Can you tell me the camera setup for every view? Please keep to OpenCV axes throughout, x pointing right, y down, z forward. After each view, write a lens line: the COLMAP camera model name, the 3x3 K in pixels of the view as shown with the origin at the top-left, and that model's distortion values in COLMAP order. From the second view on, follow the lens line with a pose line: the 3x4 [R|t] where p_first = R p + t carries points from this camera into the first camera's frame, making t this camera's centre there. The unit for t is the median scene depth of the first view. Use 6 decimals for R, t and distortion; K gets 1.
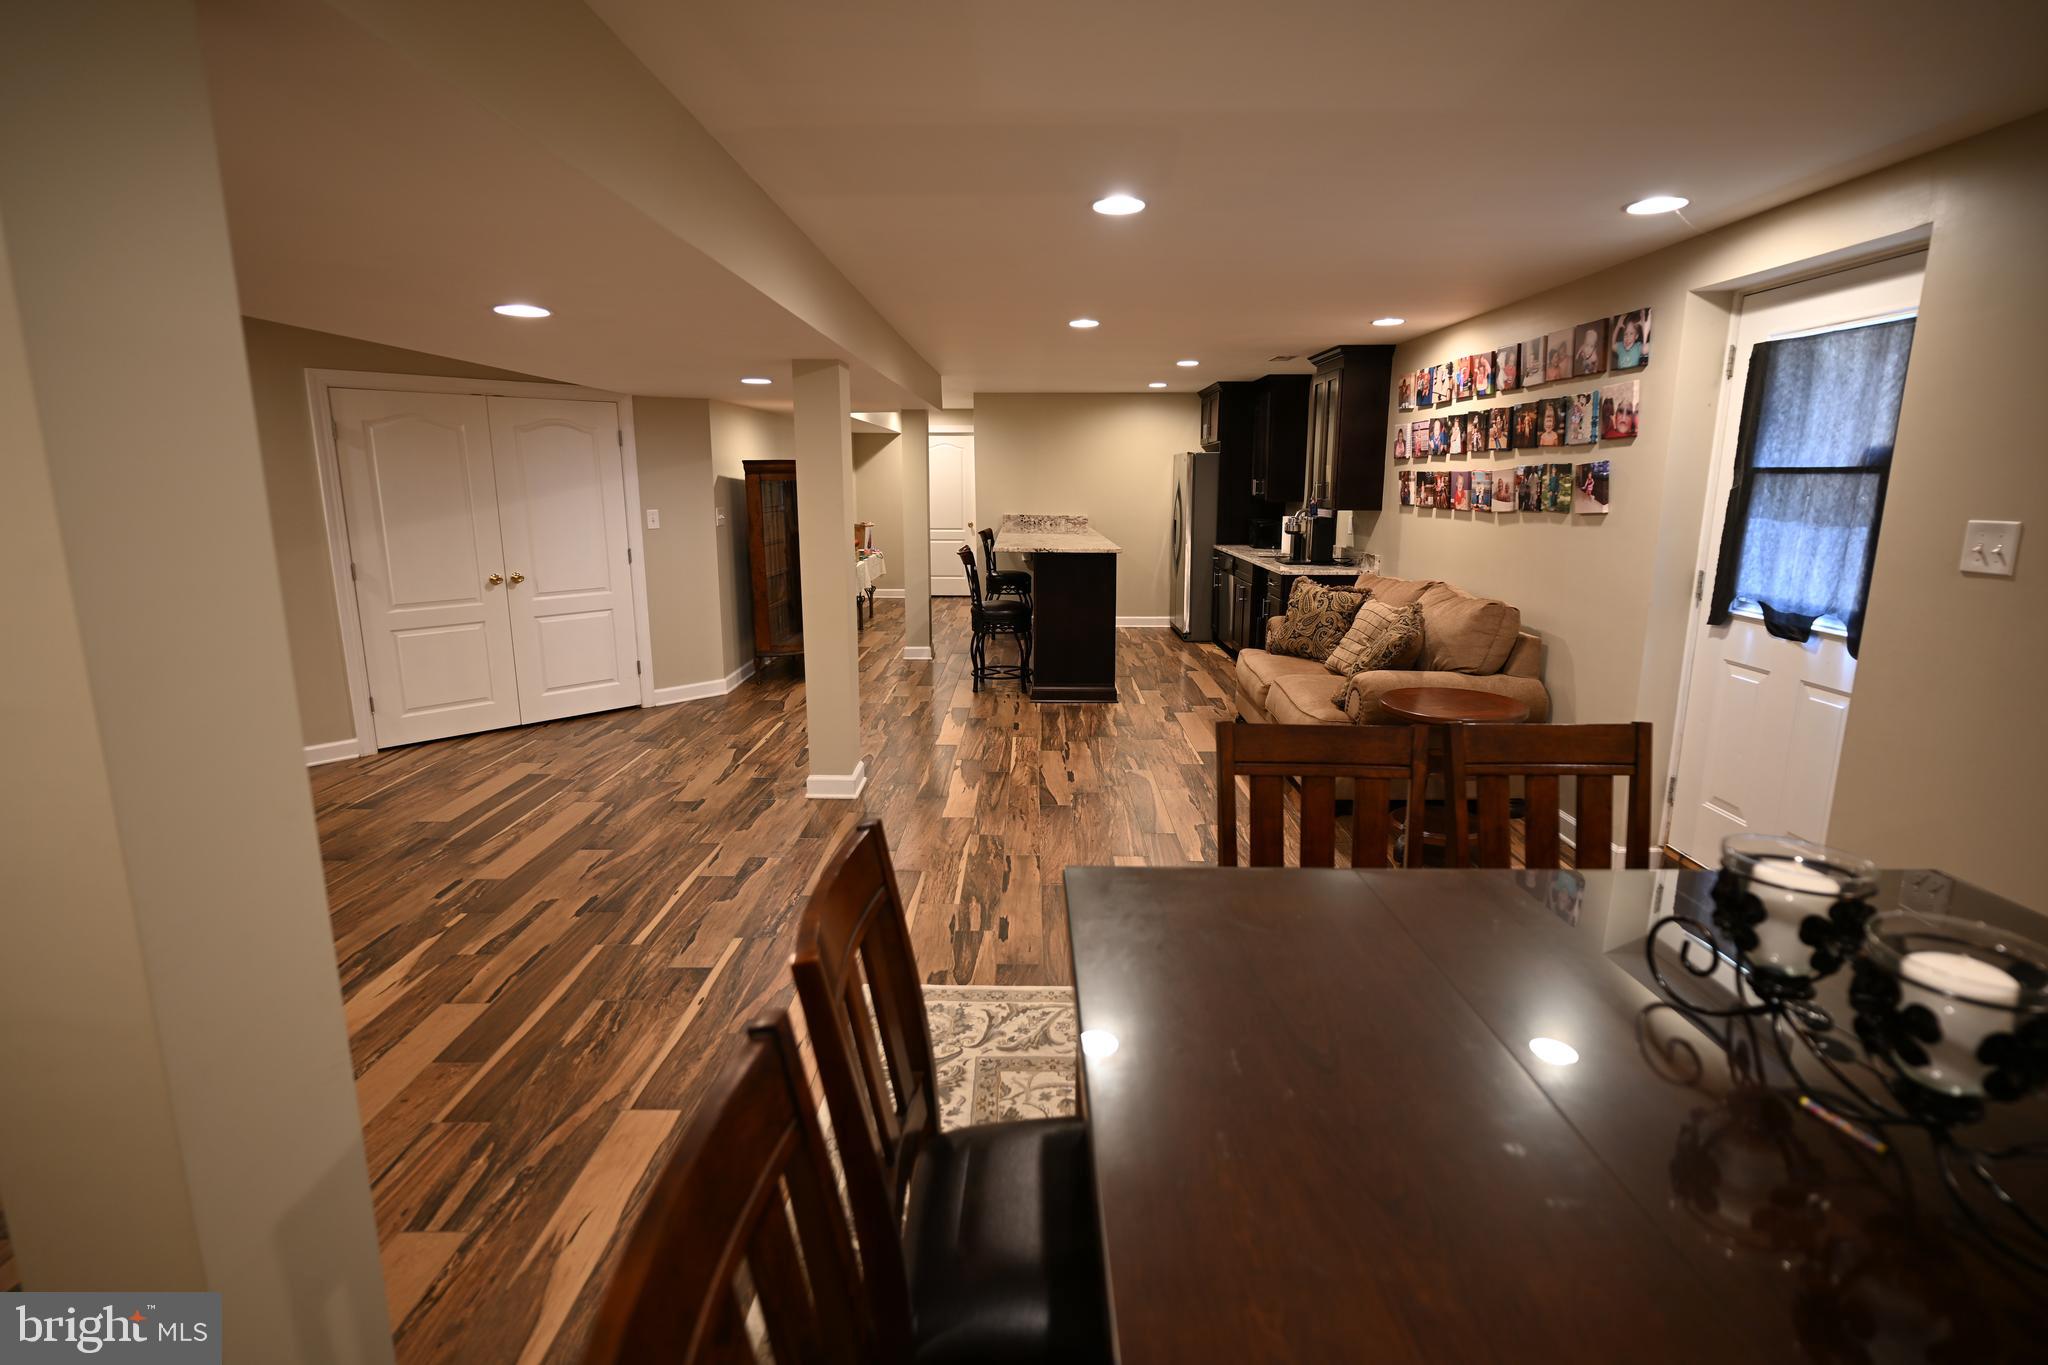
lens RADIAL K [[970.3, 0, 1018.7], [0, 970.3, 667.7], [0, 0, 1]] dist [0.000880, 0.000756]
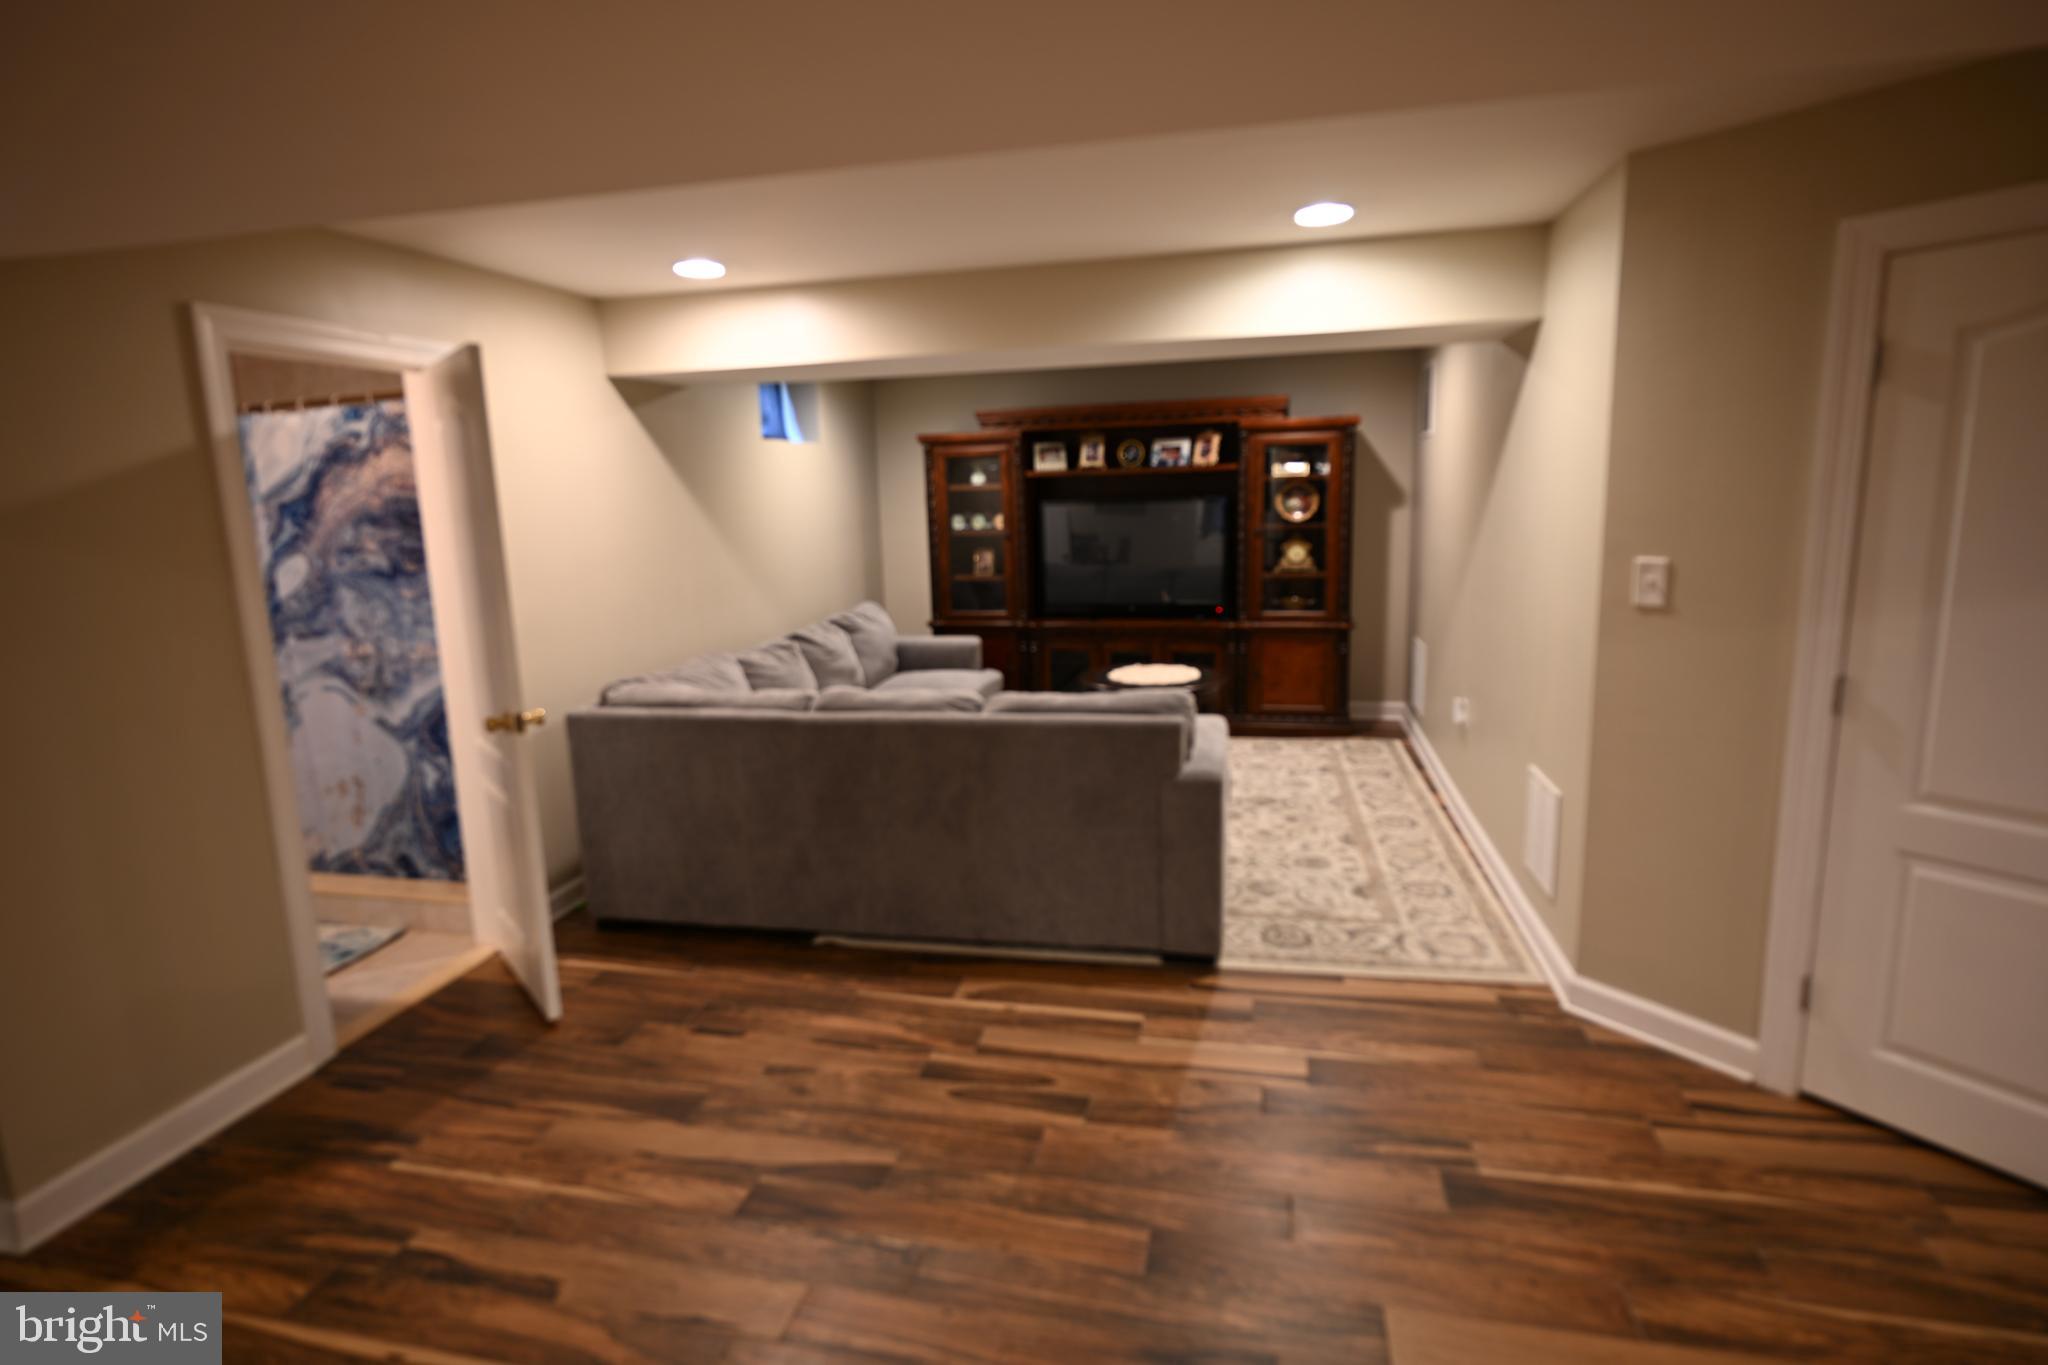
lens RADIAL K [[1059.7, 0, 1014.9], [0, 1059.7, 671.2], [0, 0, 1]] dist [-0.005057, -0.000191]
pose [[-0.211523, 0.176149, -0.961369, -0.169090], [-0.159812, 0.964153, 0.211822, -0.153598], [0.964219, 0.198443, -0.175790, 0.752513]]
